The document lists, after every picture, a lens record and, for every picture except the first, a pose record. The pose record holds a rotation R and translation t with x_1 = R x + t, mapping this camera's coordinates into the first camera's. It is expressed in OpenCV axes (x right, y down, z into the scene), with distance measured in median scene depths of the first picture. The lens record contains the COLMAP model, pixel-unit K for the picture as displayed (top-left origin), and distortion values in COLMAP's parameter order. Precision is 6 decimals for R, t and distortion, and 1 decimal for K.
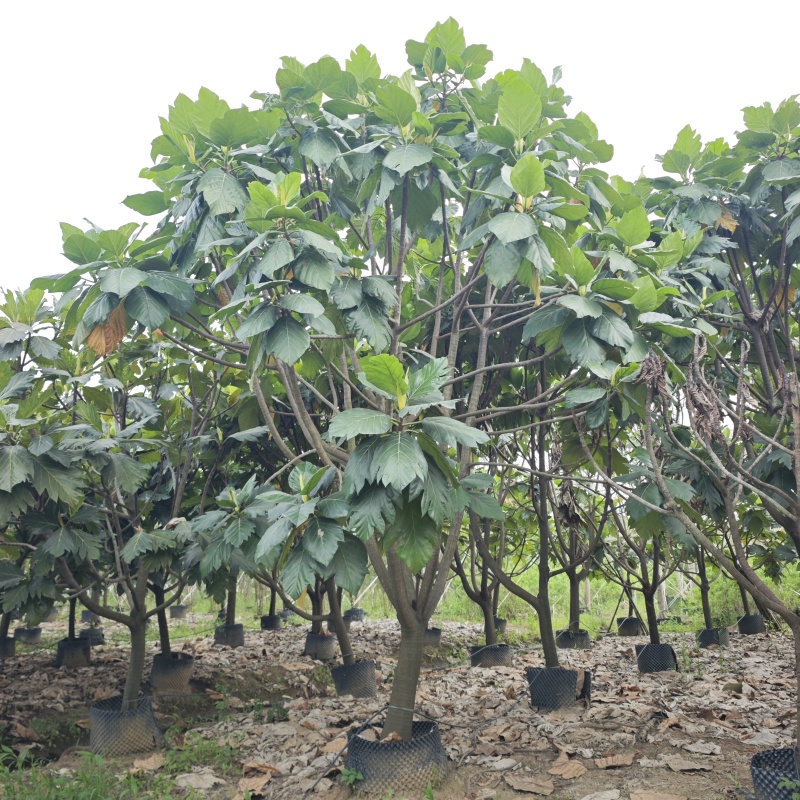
lens RADIAL K [[783.8, 0, 398.9], [0, 783.8, 398.3], [0, 0, 1]] dist [0.022807, 0.000000]
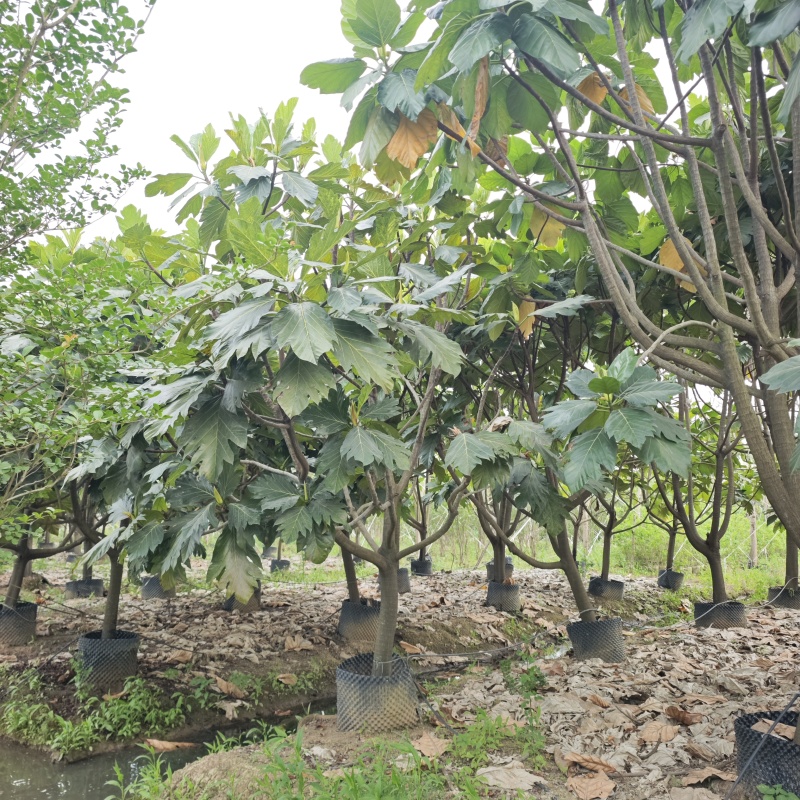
lens RADIAL K [[783.8, 0, 401.2], [0, 783.8, 401.6], [0, 0, 1]] dist [0.022807, 0.000000]
pose [[0.994679, 0.004156, -0.102936, -0.178133], [0.002669, 0.997811, 0.066077, 0.054669], [0.102986, -0.066000, 0.992491, 0.179887]]
